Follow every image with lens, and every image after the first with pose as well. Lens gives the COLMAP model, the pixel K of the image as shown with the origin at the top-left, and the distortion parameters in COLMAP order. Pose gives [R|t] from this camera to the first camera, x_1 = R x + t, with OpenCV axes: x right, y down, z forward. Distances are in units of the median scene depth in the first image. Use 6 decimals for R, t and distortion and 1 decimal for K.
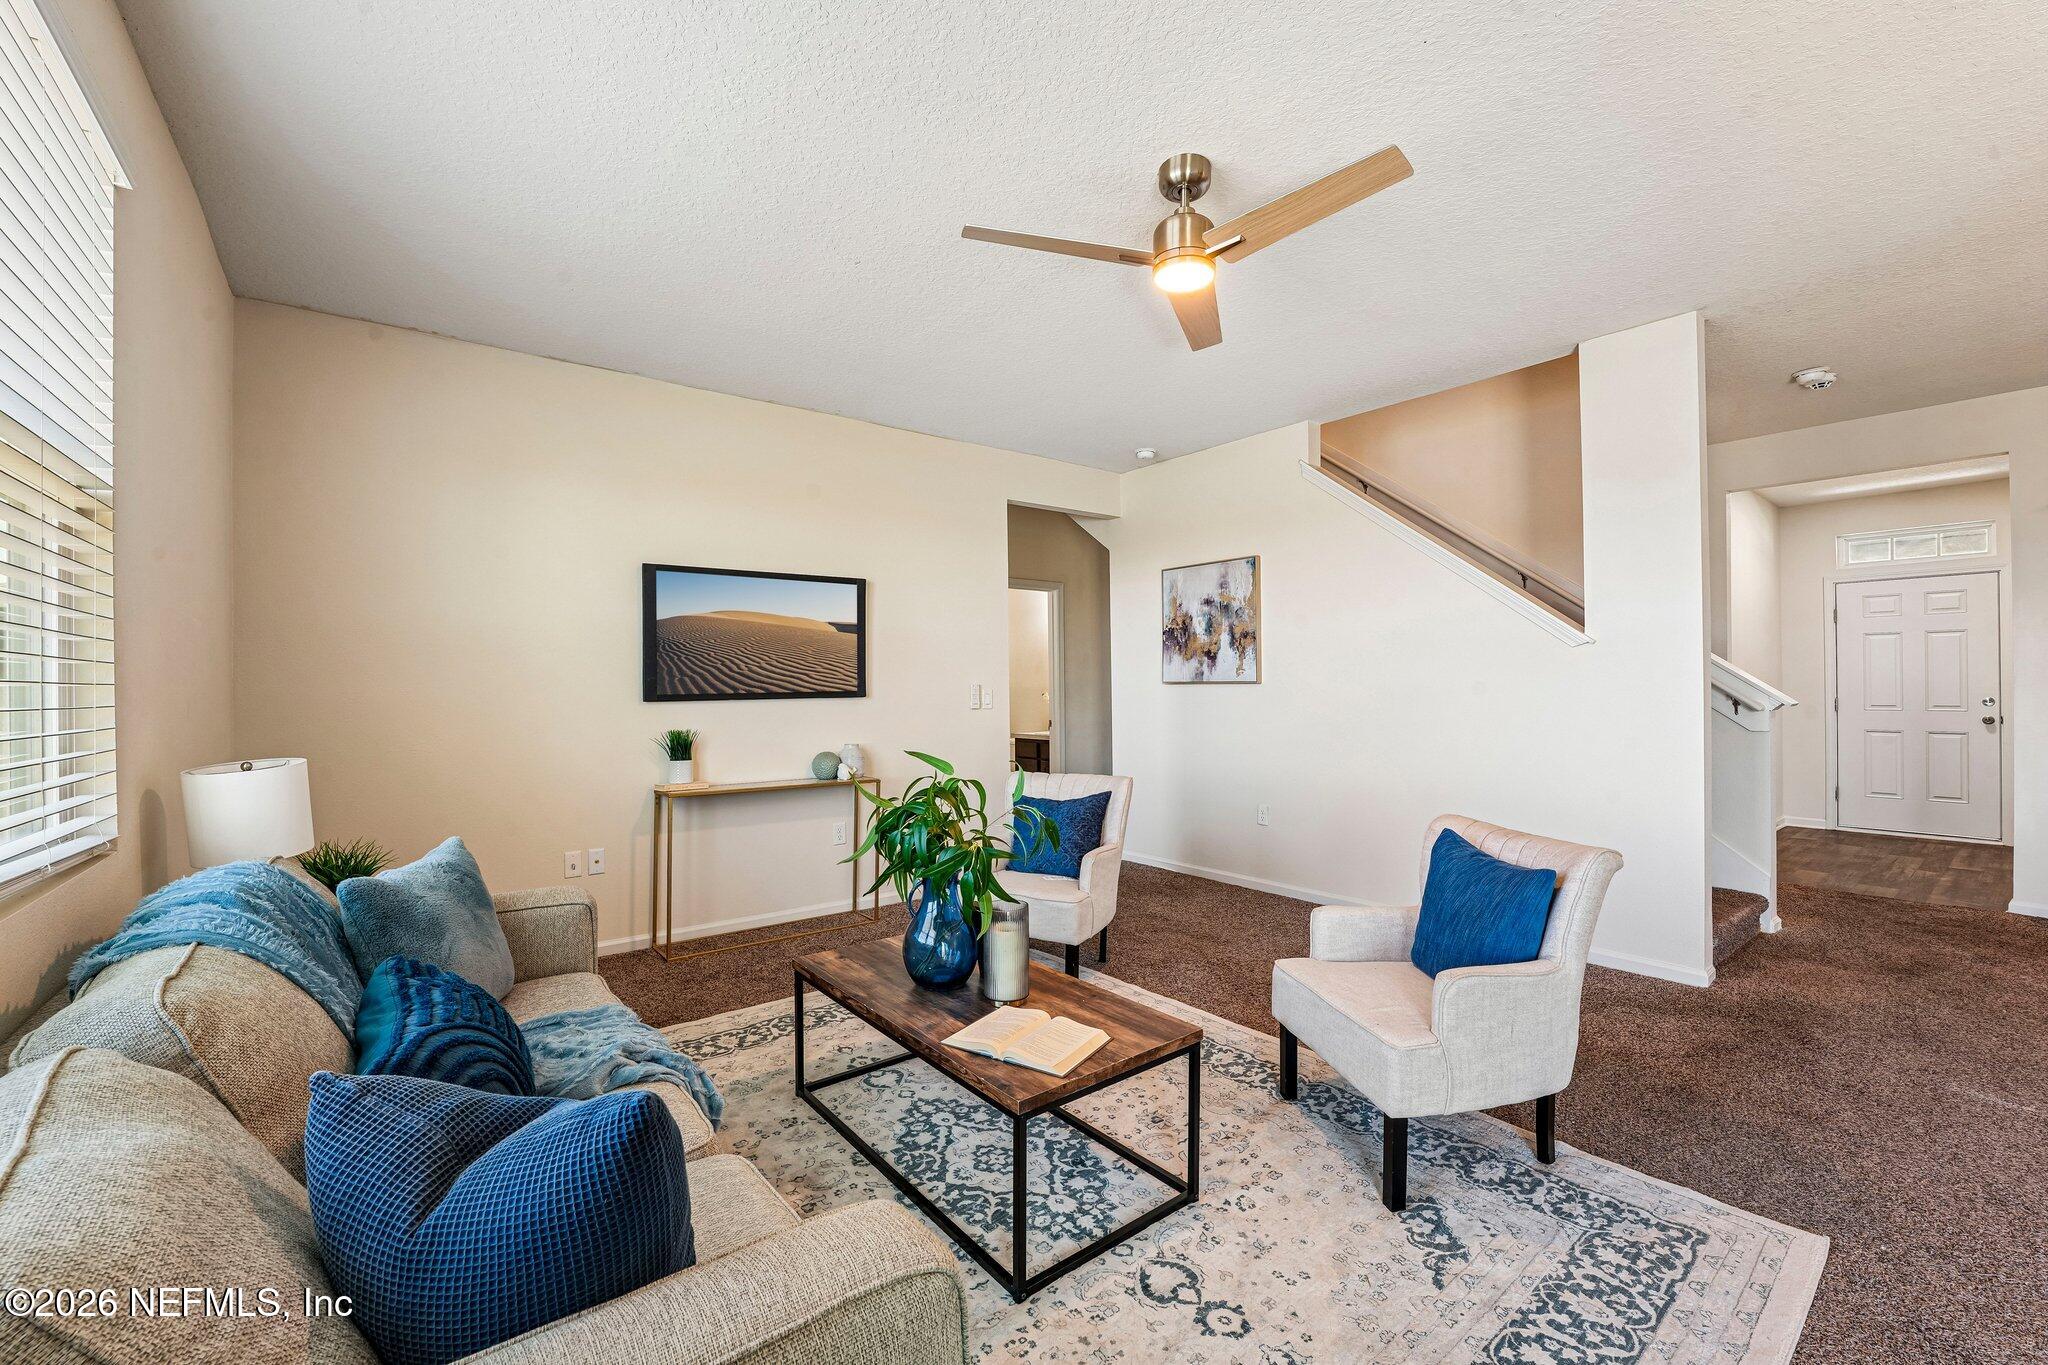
lens RADIAL K [[833.2, 0, 1016.7], [0, 833.2, 683.6], [0, 0, 1]] dist [-0.023937, 0.001197]
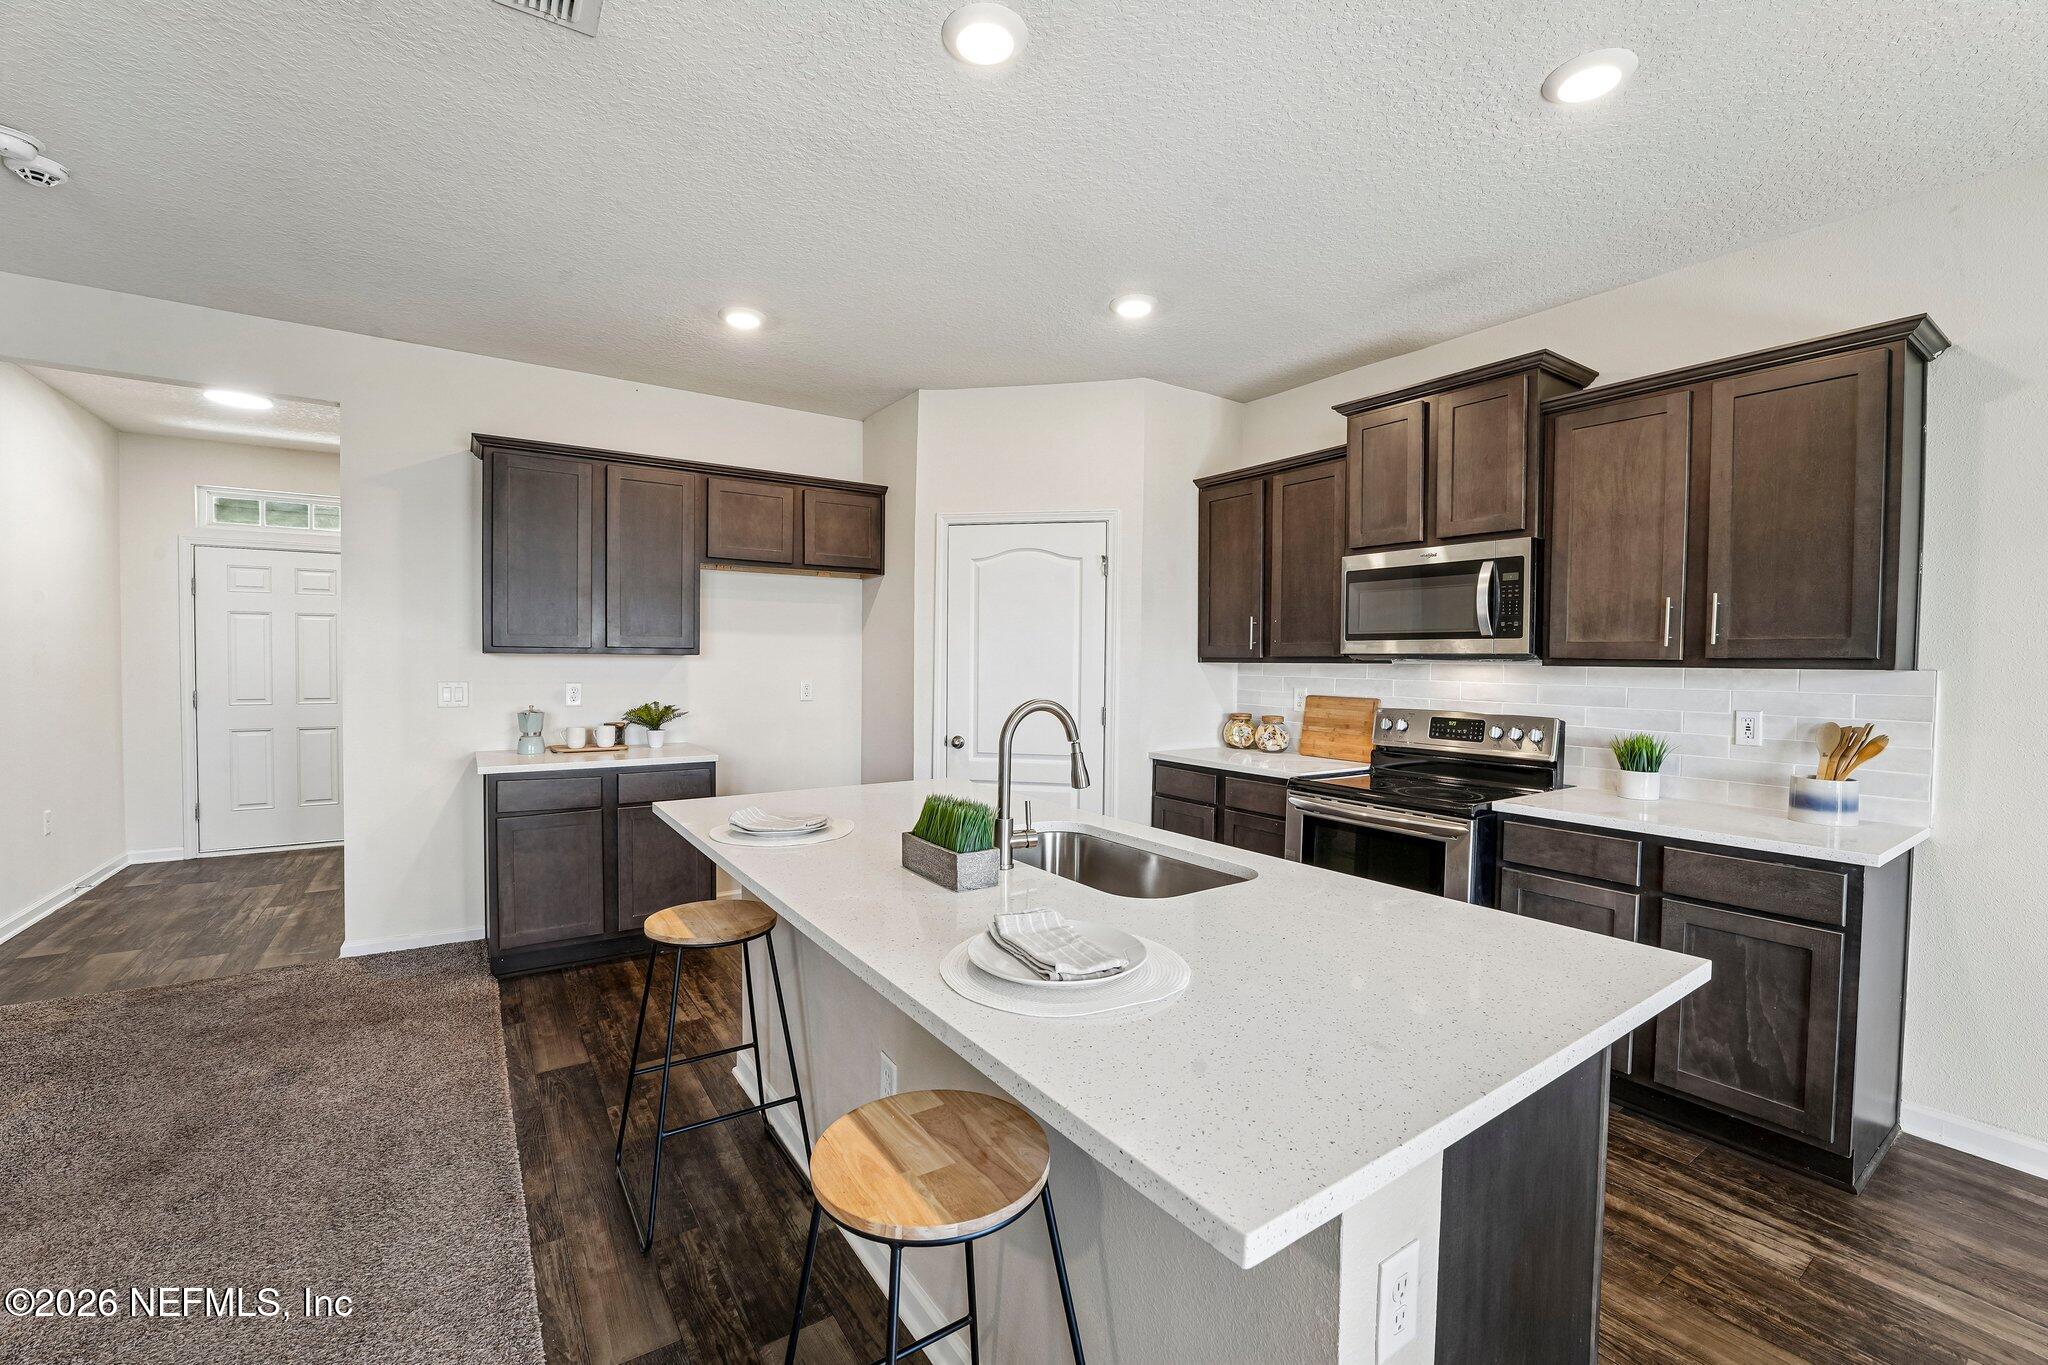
lens RADIAL K [[831.7, 0, 1024.0], [0, 831.7, 682.5], [0, 0, 1]] dist [-0.025517, 0.000162]
pose [[0.054968, -0.020761, 0.998272, 0.468528], [-0.013173, 0.999682, 0.021515, -0.031727], [-0.998401, -0.014333, 0.054677, 0.271108]]
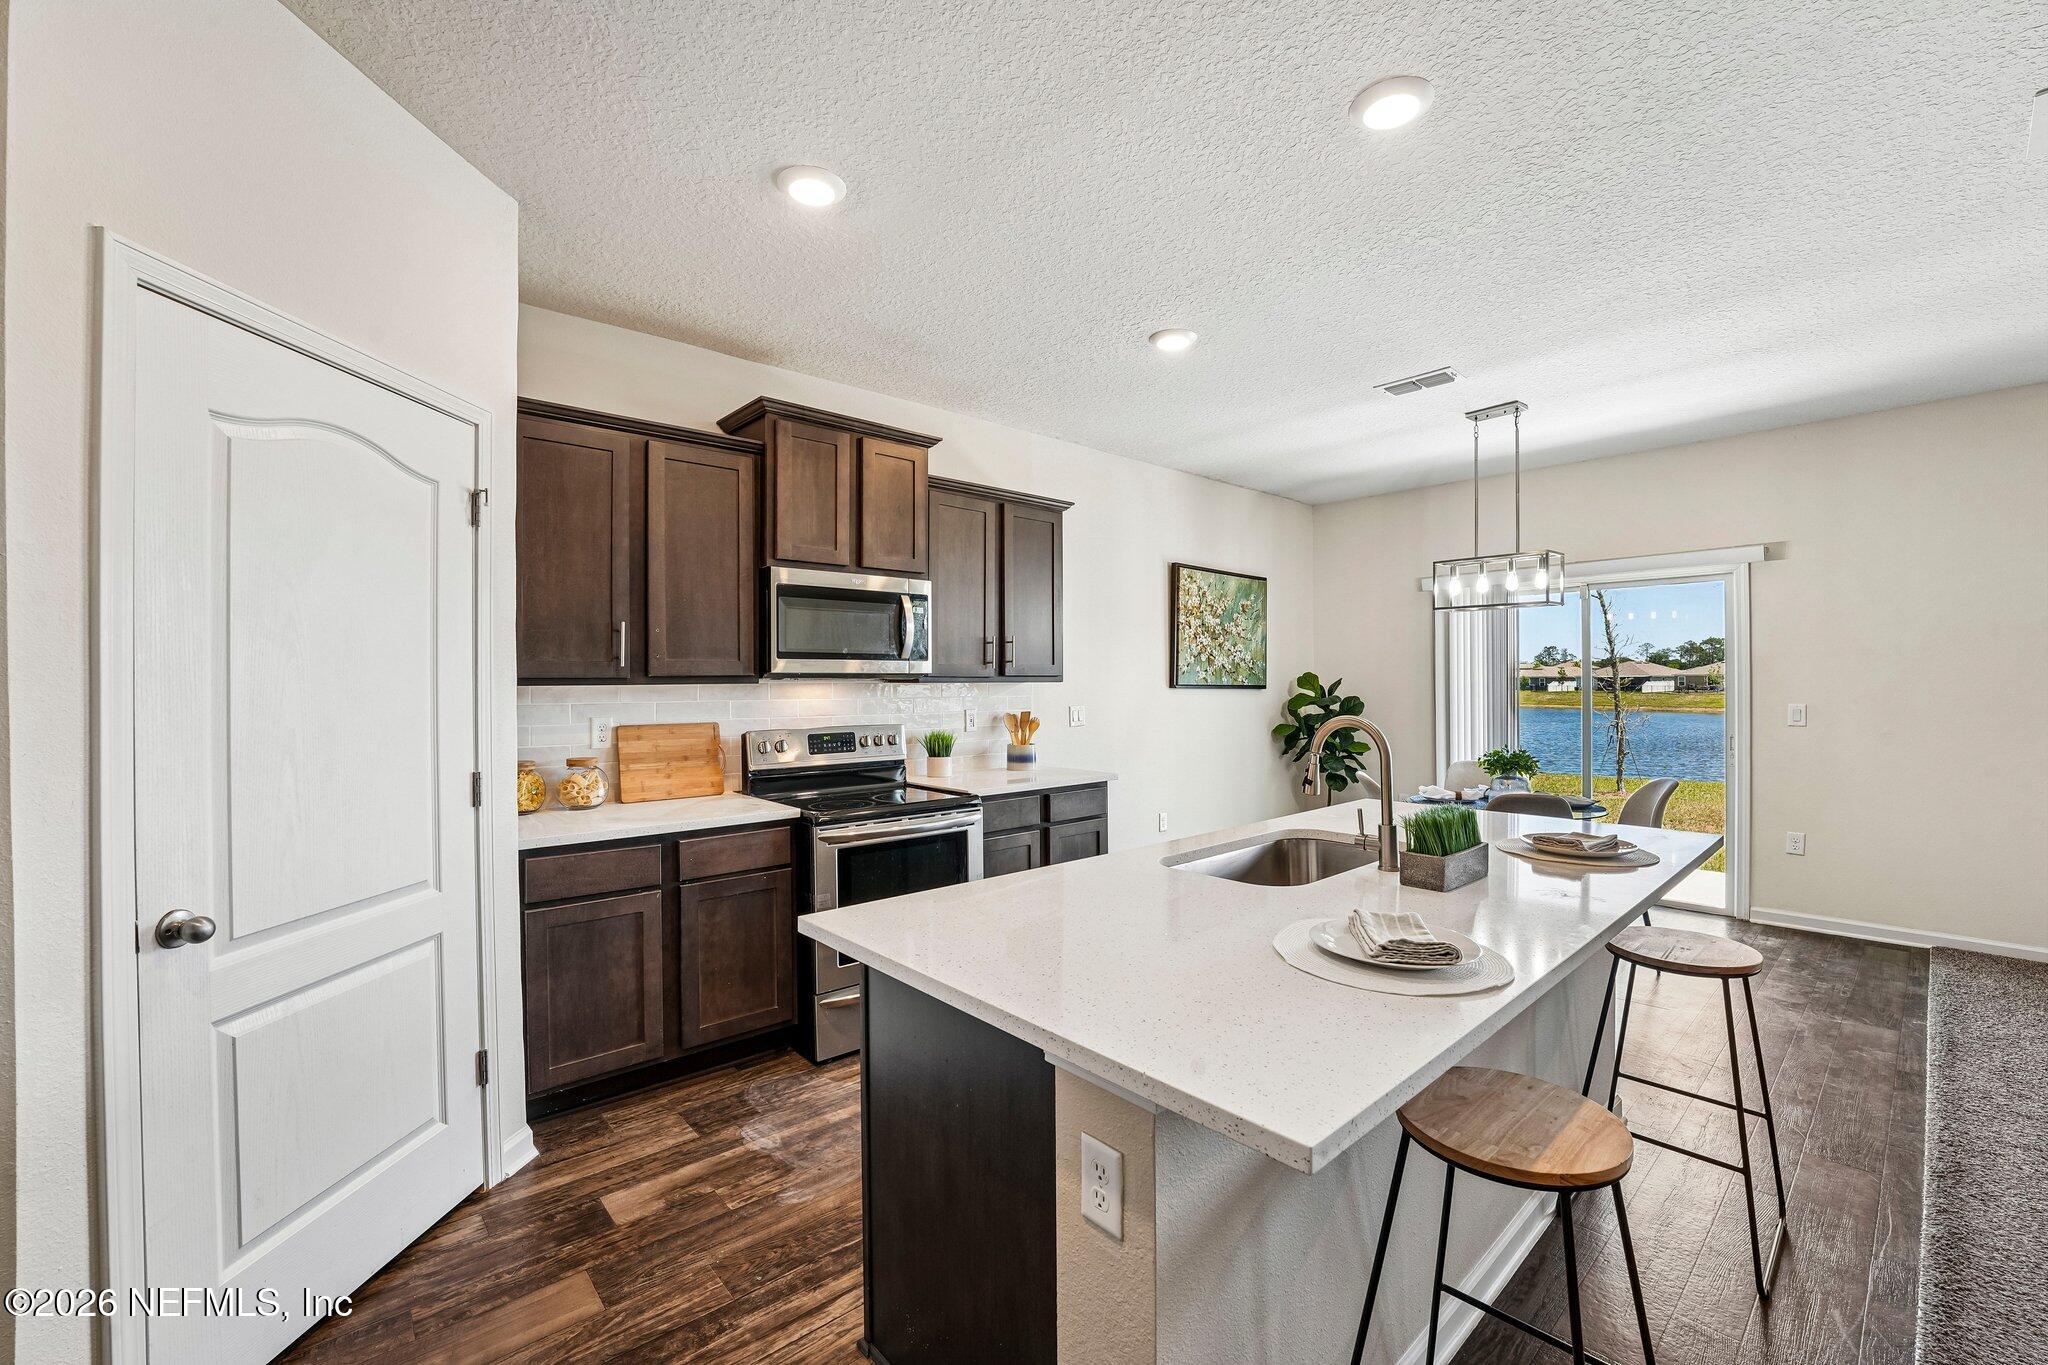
lens RADIAL K [[835.5, 0, 1024.0], [0, 835.5, 682.5], [0, 0, 1]] dist [-0.007761, -0.000039]
pose [[-0.997595, 0.011680, -0.068322, 1.195892], [0.011843, 0.999928, -0.001987, -0.034048], [0.068293, -0.002791, -0.997661, 0.815608]]
